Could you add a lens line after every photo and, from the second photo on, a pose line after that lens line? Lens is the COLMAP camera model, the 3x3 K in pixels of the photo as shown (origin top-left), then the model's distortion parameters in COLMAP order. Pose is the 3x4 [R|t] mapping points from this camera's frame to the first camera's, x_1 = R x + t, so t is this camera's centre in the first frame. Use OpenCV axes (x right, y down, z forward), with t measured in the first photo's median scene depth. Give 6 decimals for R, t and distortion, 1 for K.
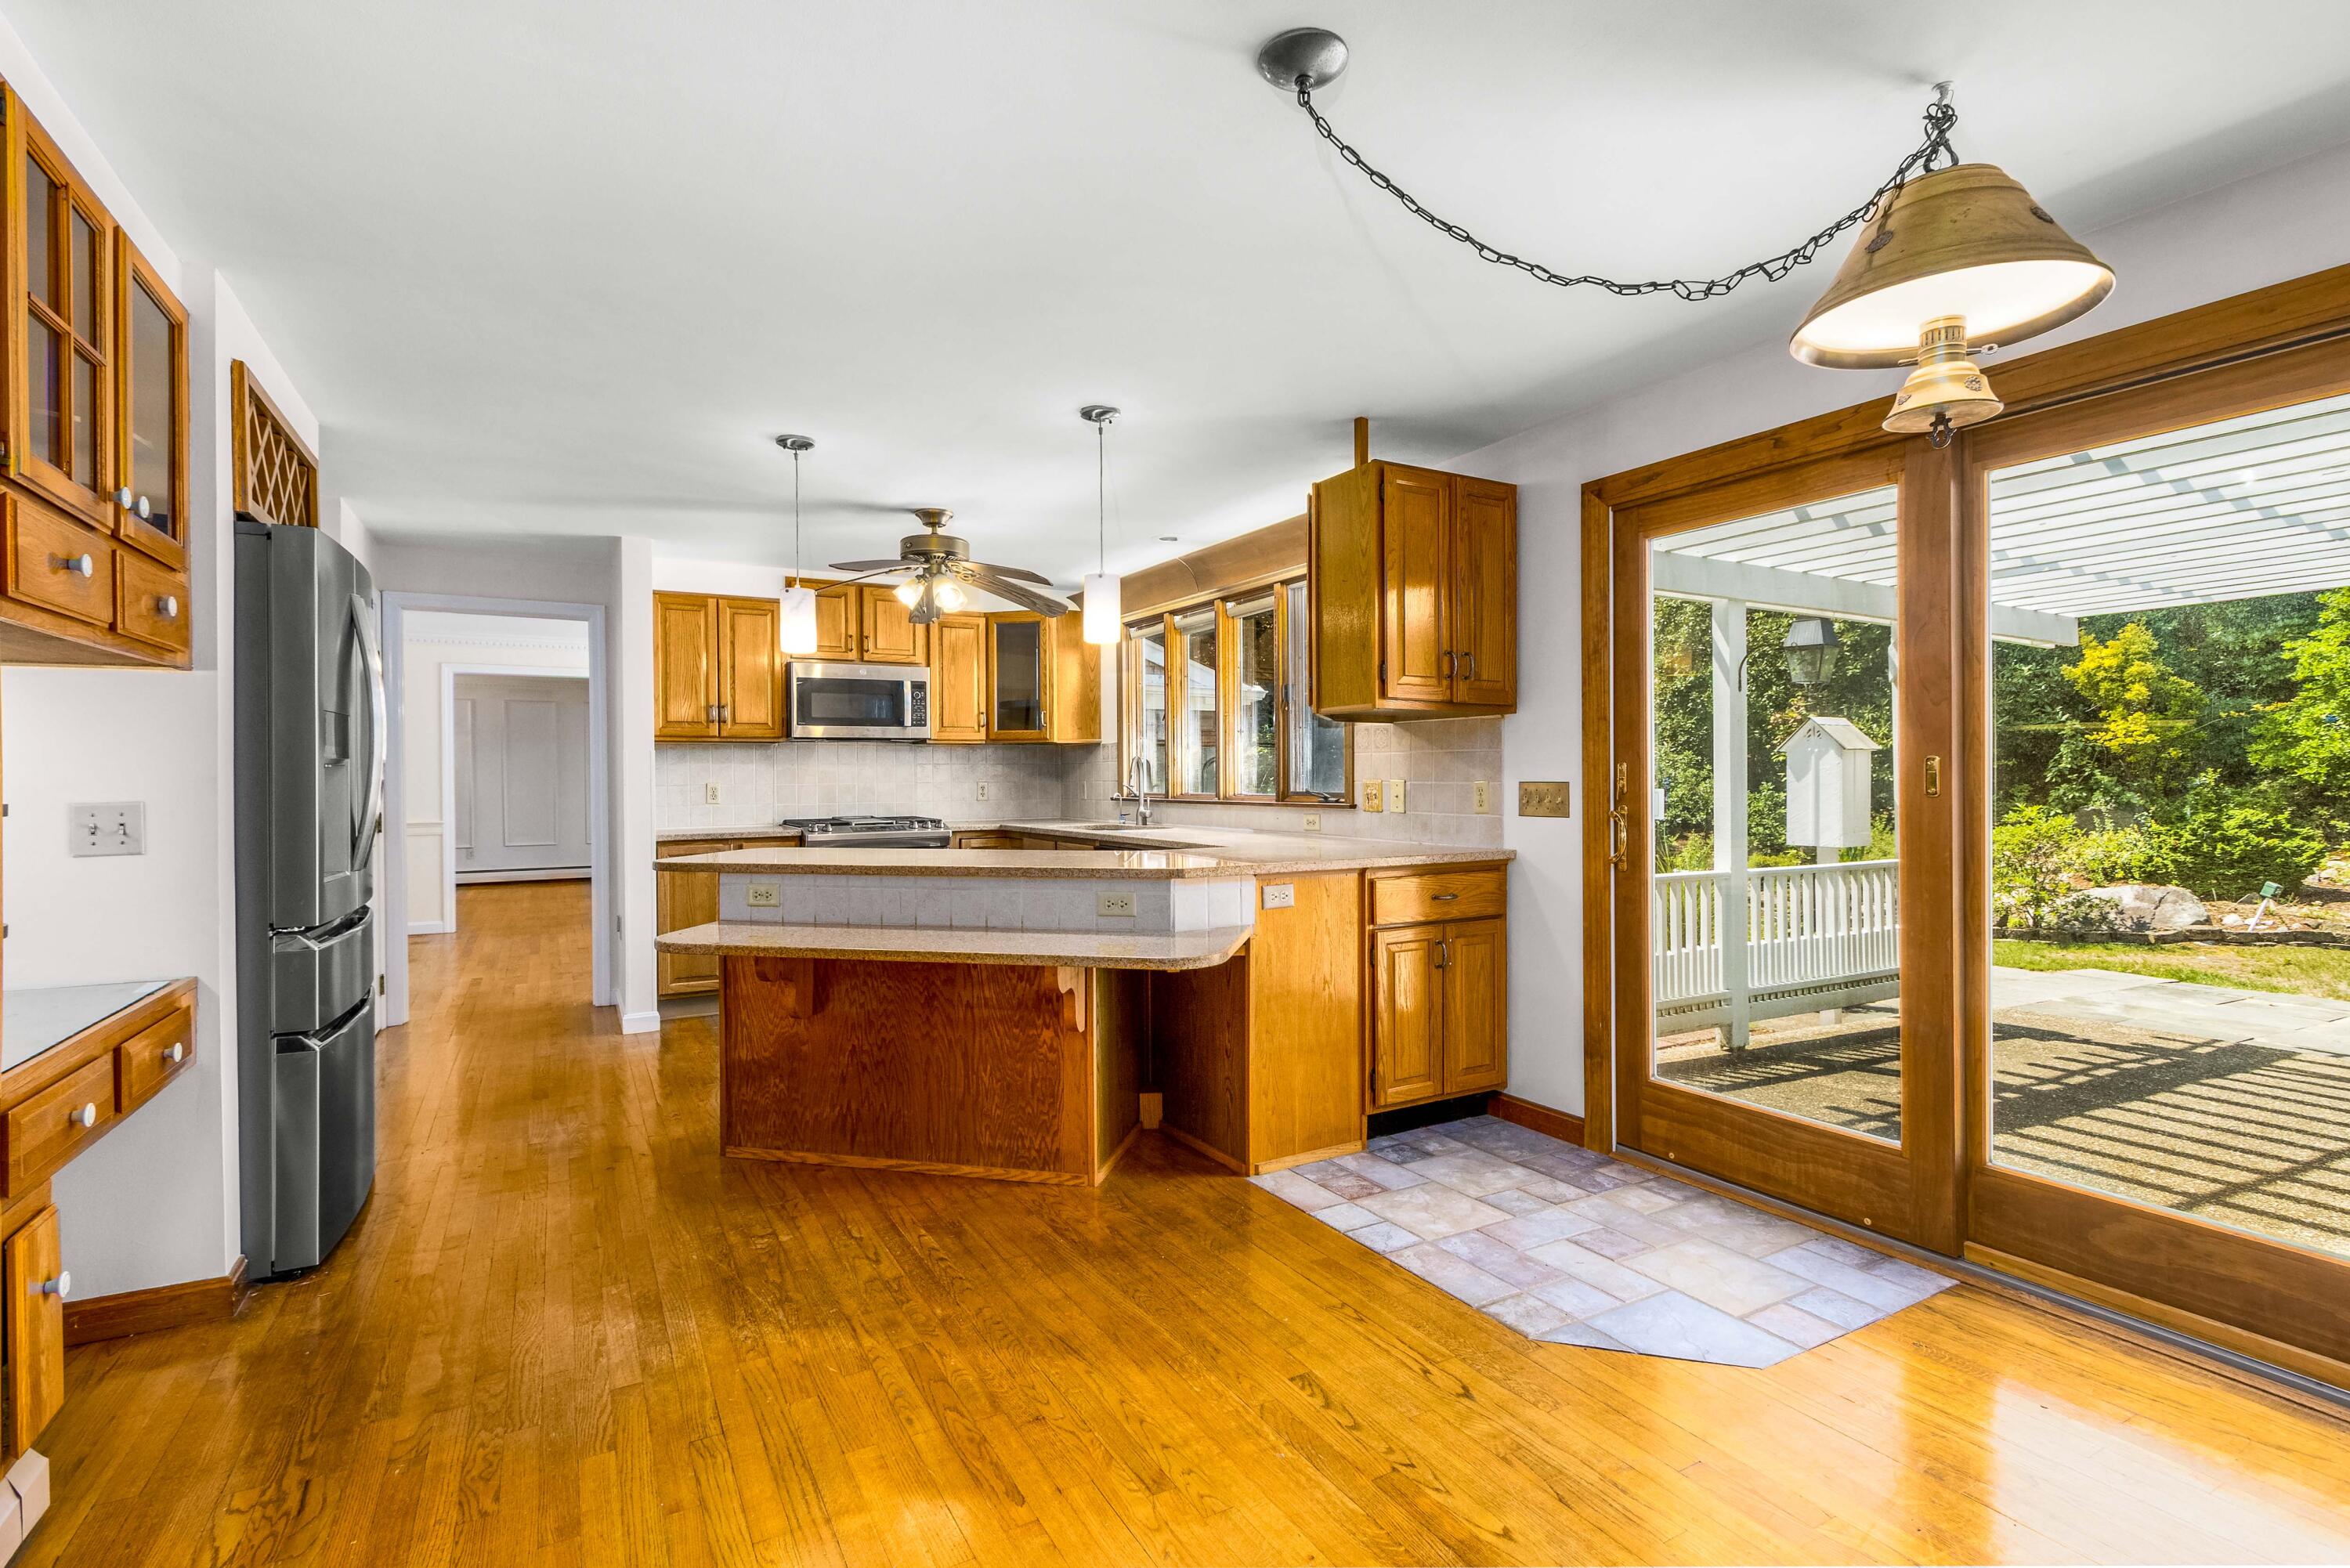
lens RADIAL K [[1083.1, 0, 1169.1], [0, 1083.1, 774.8], [0, 0, 1]] dist [-0.000141, -0.001975]
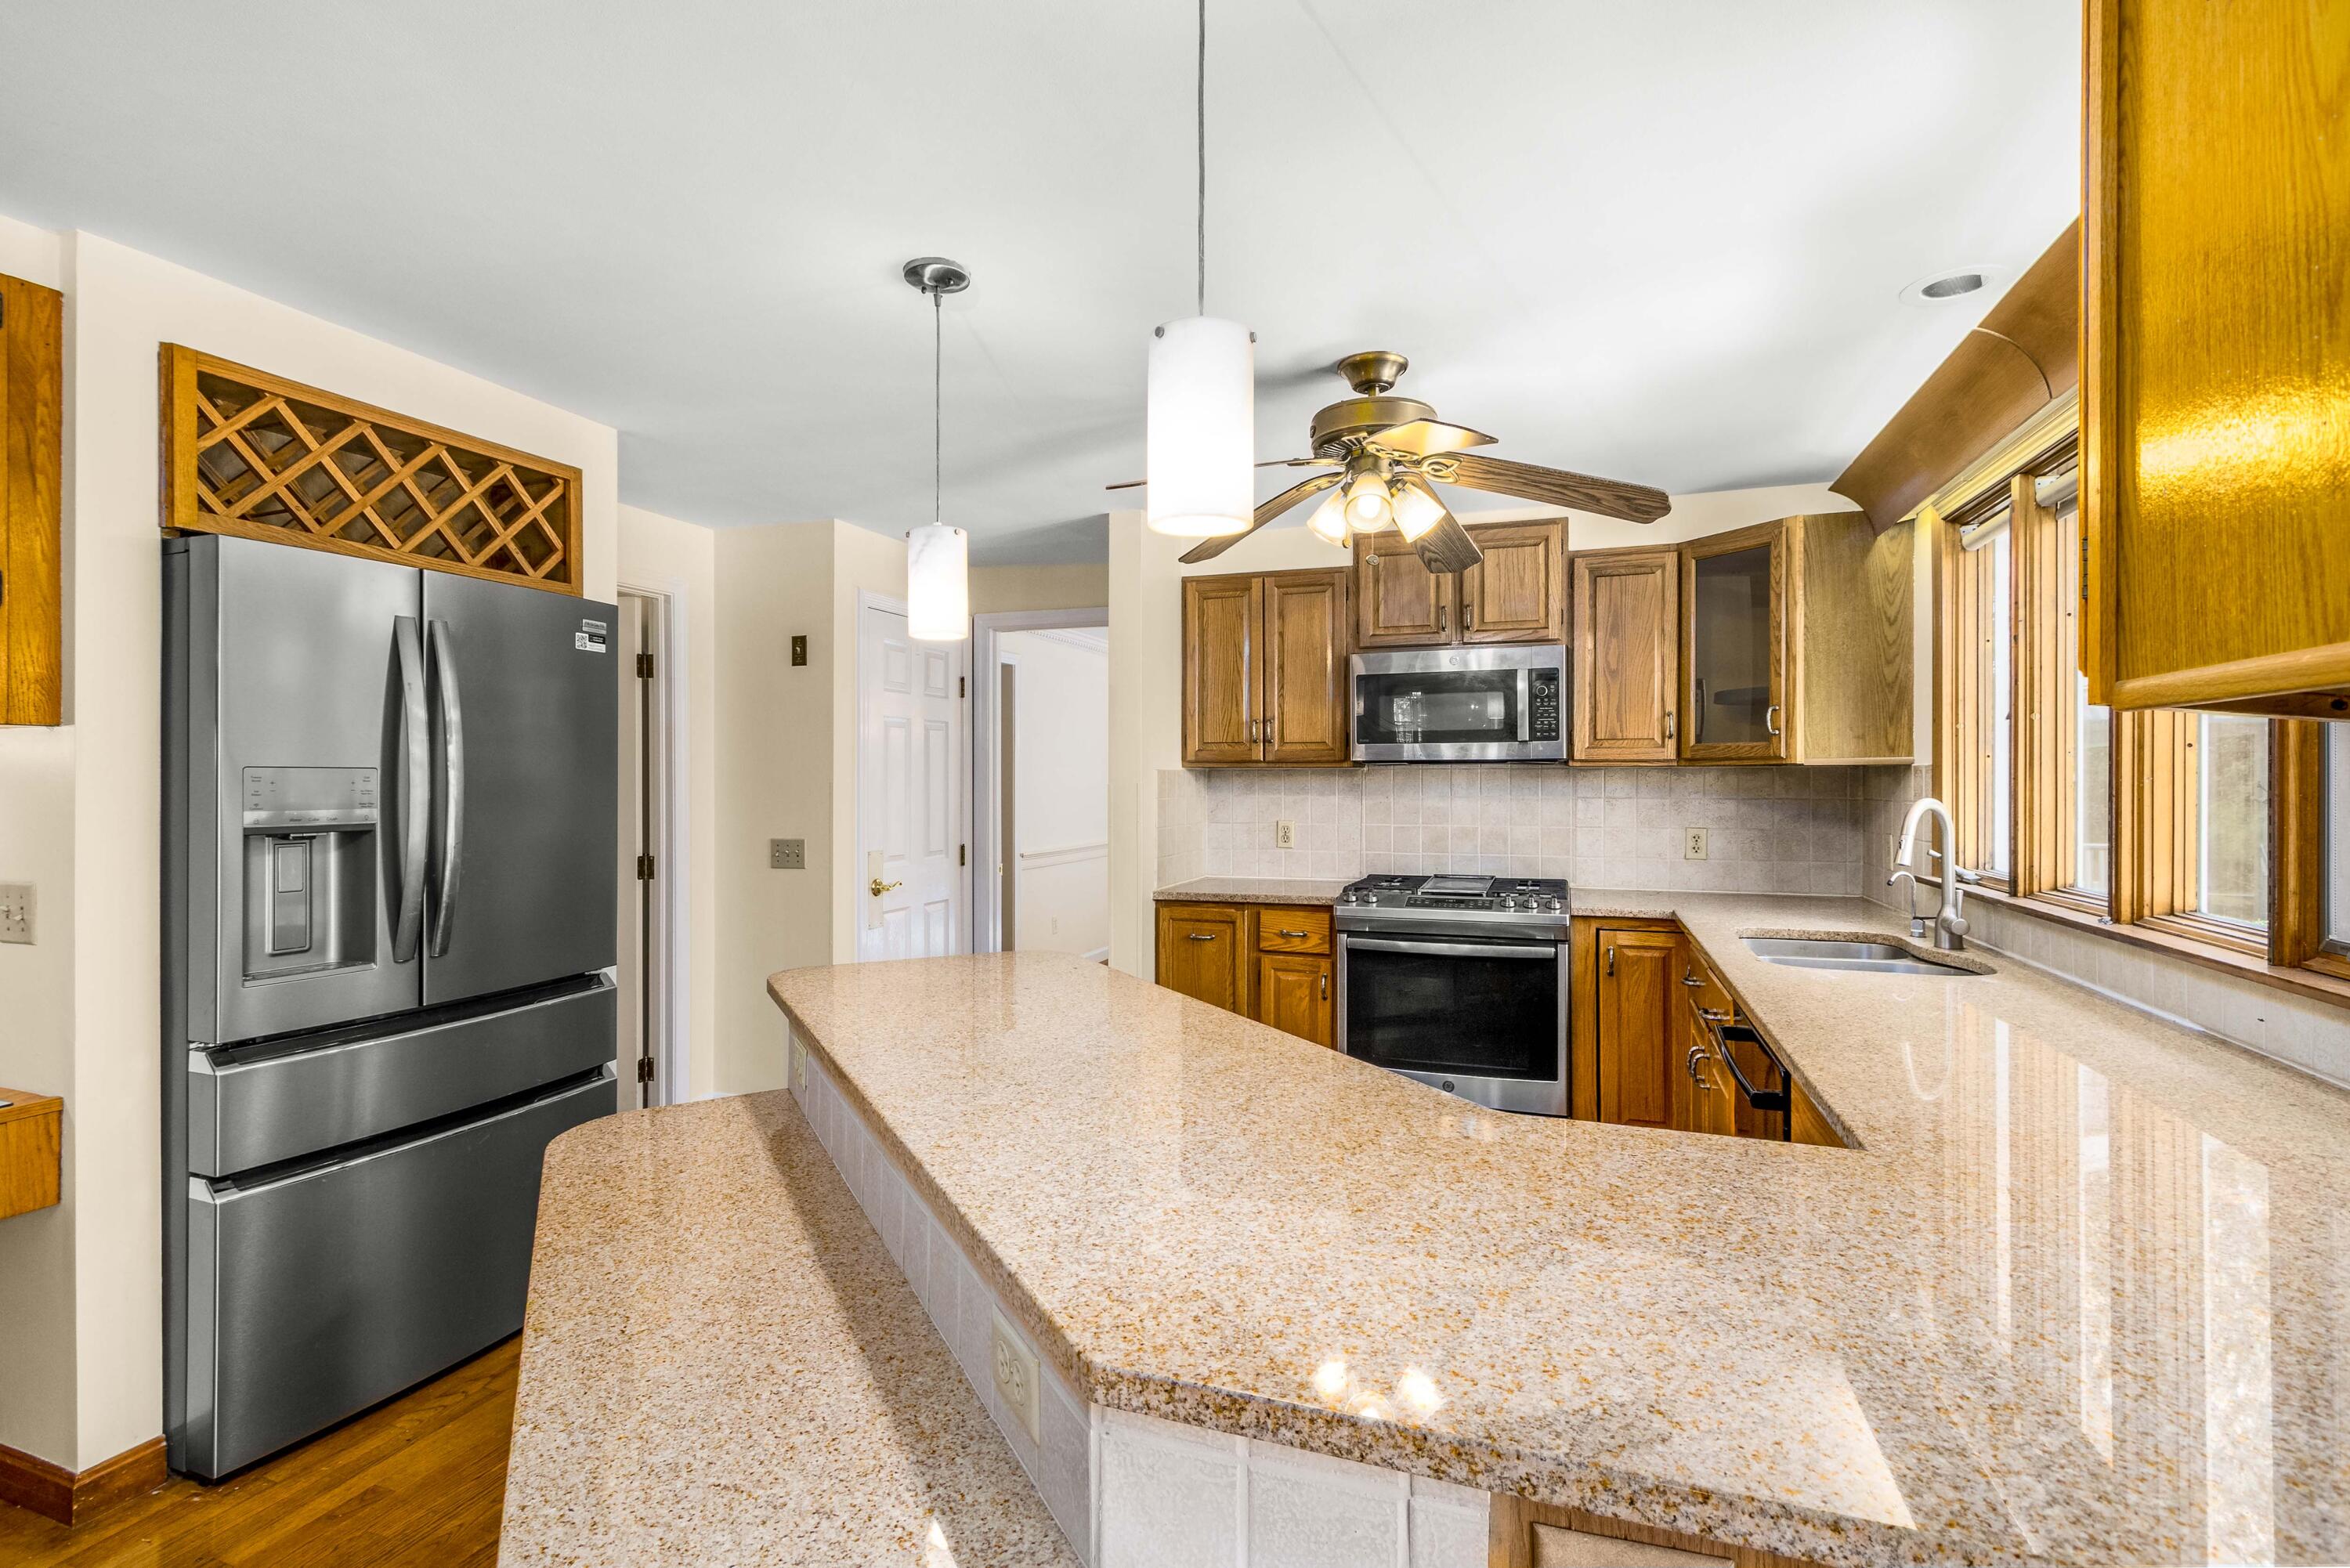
lens RADIAL K [[1083.1, 0, 1173.2], [0, 1083.1, 776.7], [0, 0, 1]] dist [-0.000141, -0.001975]
pose [[0.646008, 0.005774, -0.763309, 0.103721], [-0.003862, 0.999983, 0.004296, -0.024681], [0.763321, 0.000172, 0.646020, 0.421135]]
